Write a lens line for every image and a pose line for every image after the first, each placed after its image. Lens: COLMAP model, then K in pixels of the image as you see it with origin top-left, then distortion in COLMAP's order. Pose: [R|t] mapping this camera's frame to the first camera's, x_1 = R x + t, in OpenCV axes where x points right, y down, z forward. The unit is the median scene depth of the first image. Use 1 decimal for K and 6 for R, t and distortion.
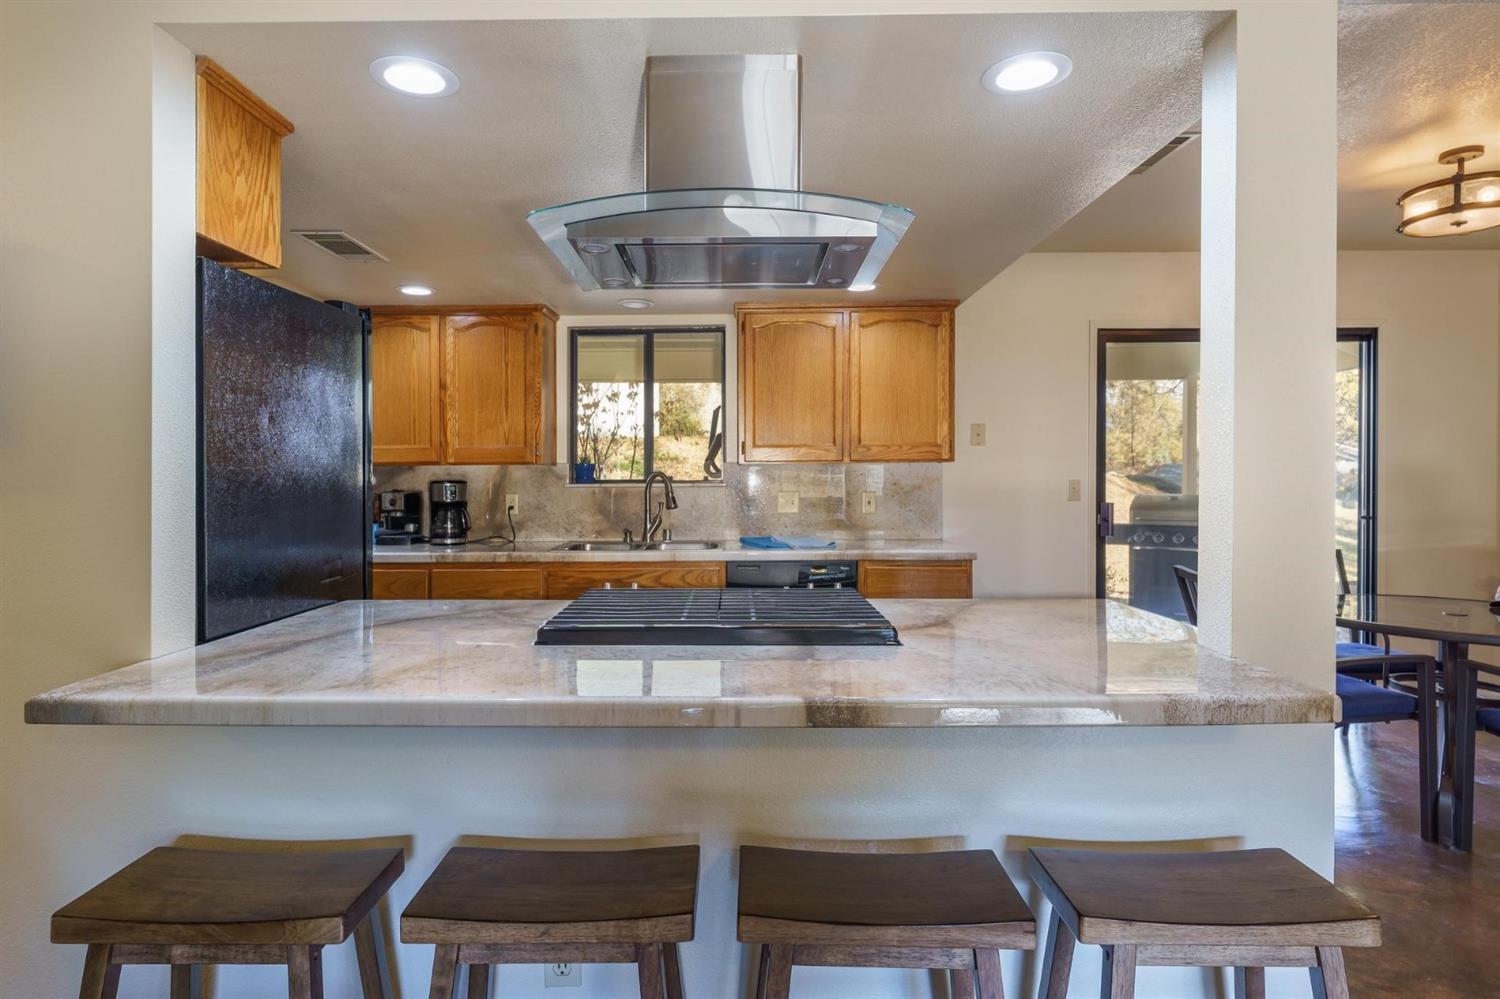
lens RADIAL K [[802.3, 0, 725.7], [0, 802.3, 471.9], [0, 0, 1]] dist [0.000342, 0.000369]
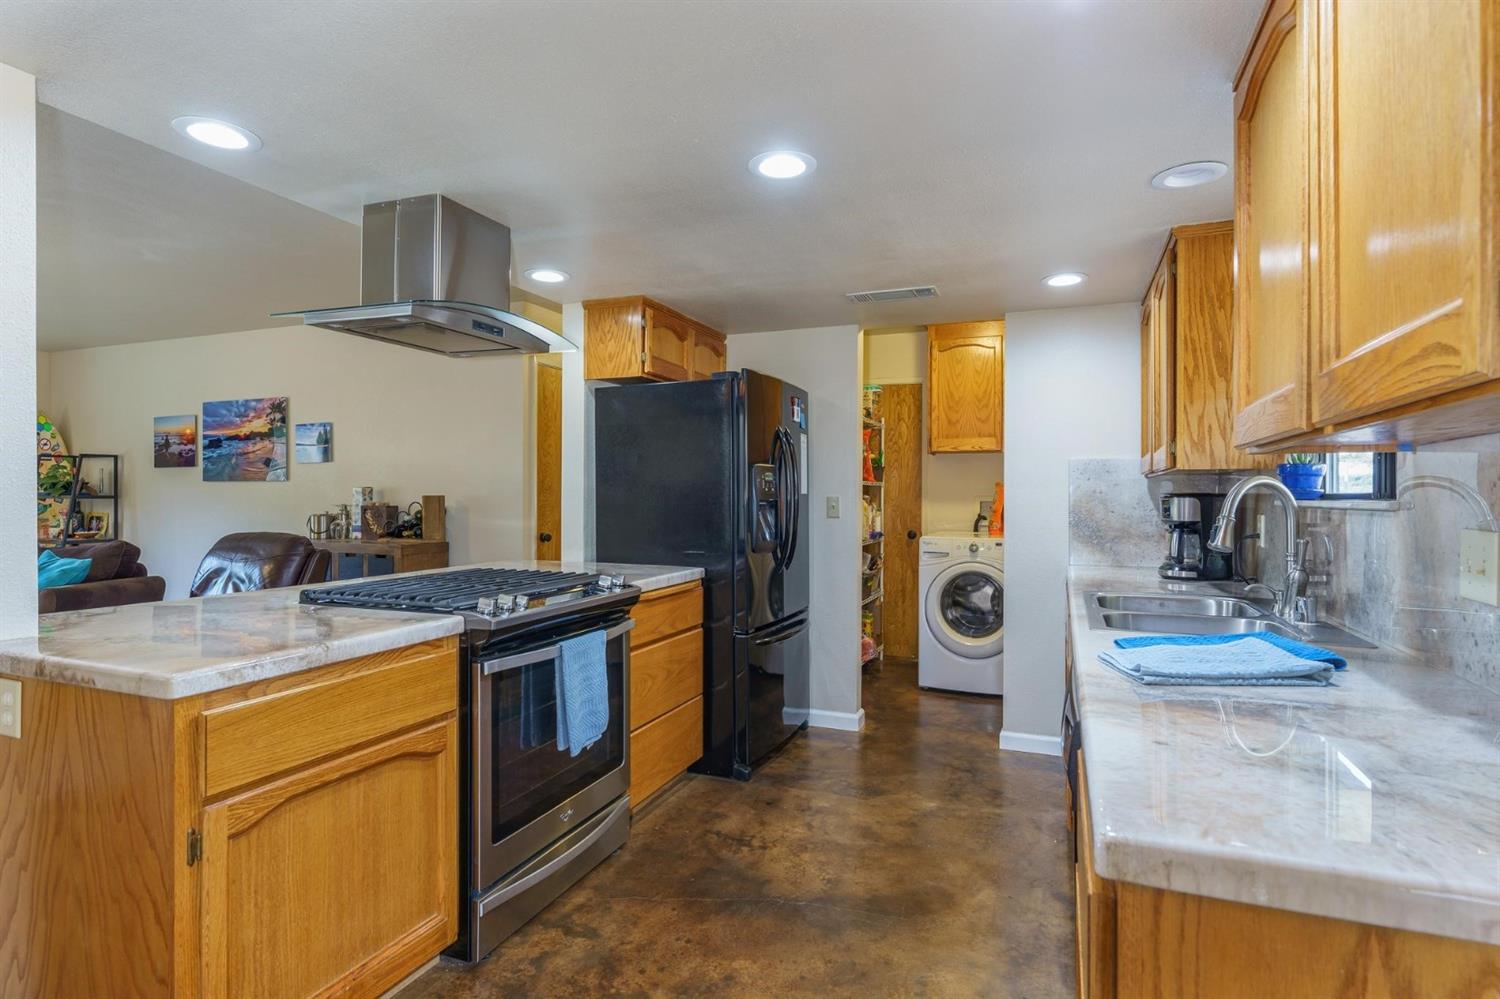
lens RADIAL K [[763.6, 0, 754.8], [0, 763.6, 479.3], [0, 0, 1]] dist [-0.002476, -0.000507]
pose [[-0.355297, -0.017442, -0.934591, 0.468013], [0.000813, 0.999820, -0.018969, 0.010274], [0.934753, -0.007499, -0.355219, 0.873131]]
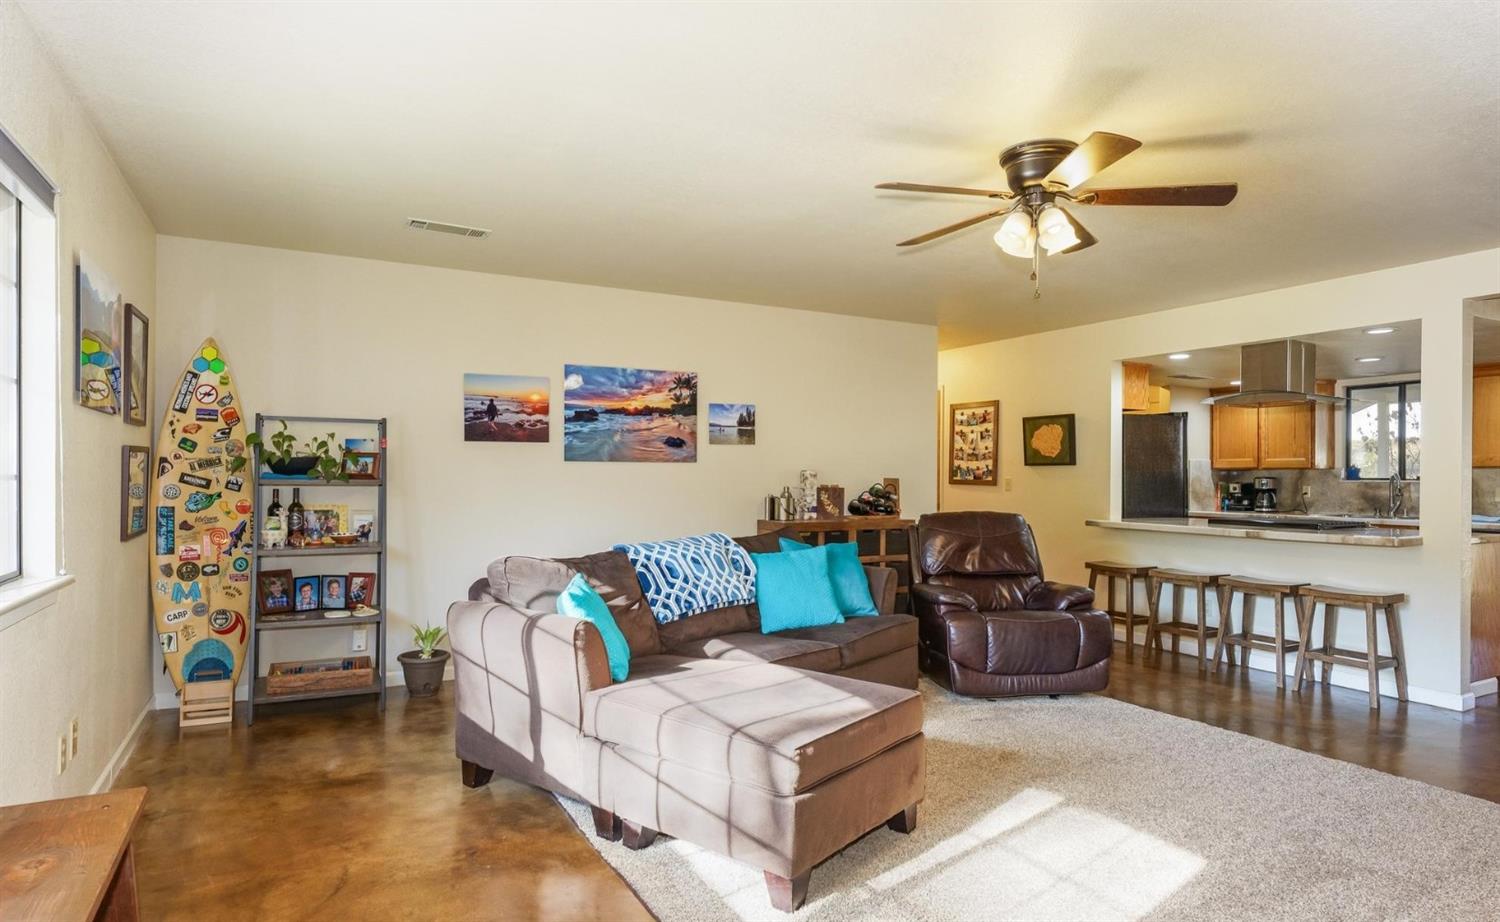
lens RADIAL K [[862.1, 0, 779.4], [0, 862.1, 465.4], [0, 0, 1]] dist [0.019910, 0.000178]
pose [[0.507577, -0.004447, -0.861595, 0.800187], [-0.003341, 0.999969, -0.007129, 0.001192], [0.861600, 0.006497, 0.507547, -0.966005]]
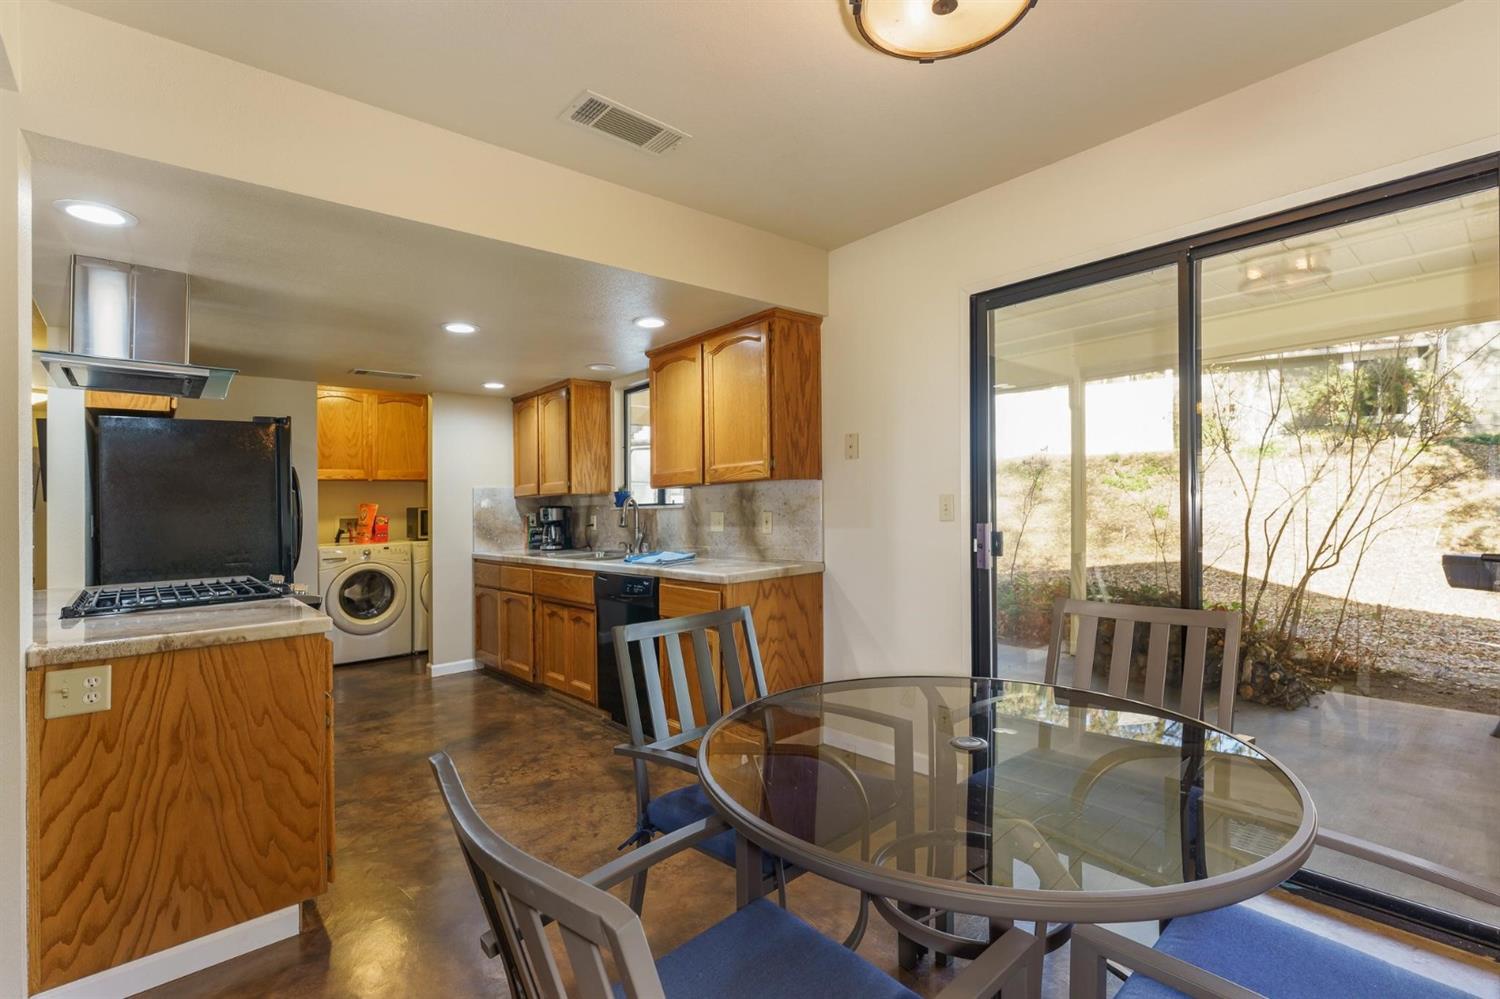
lens RADIAL K [[686.8, 0, 758.9], [0, 686.8, 471.5], [0, 0, 1]] dist [0.001711, 0.000597]
pose [[0.677195, -0.051383, -0.734007, 0.834222], [0.029297, 0.998651, -0.042879, 0.011597], [0.735220, 0.007533, 0.677787, 0.422506]]
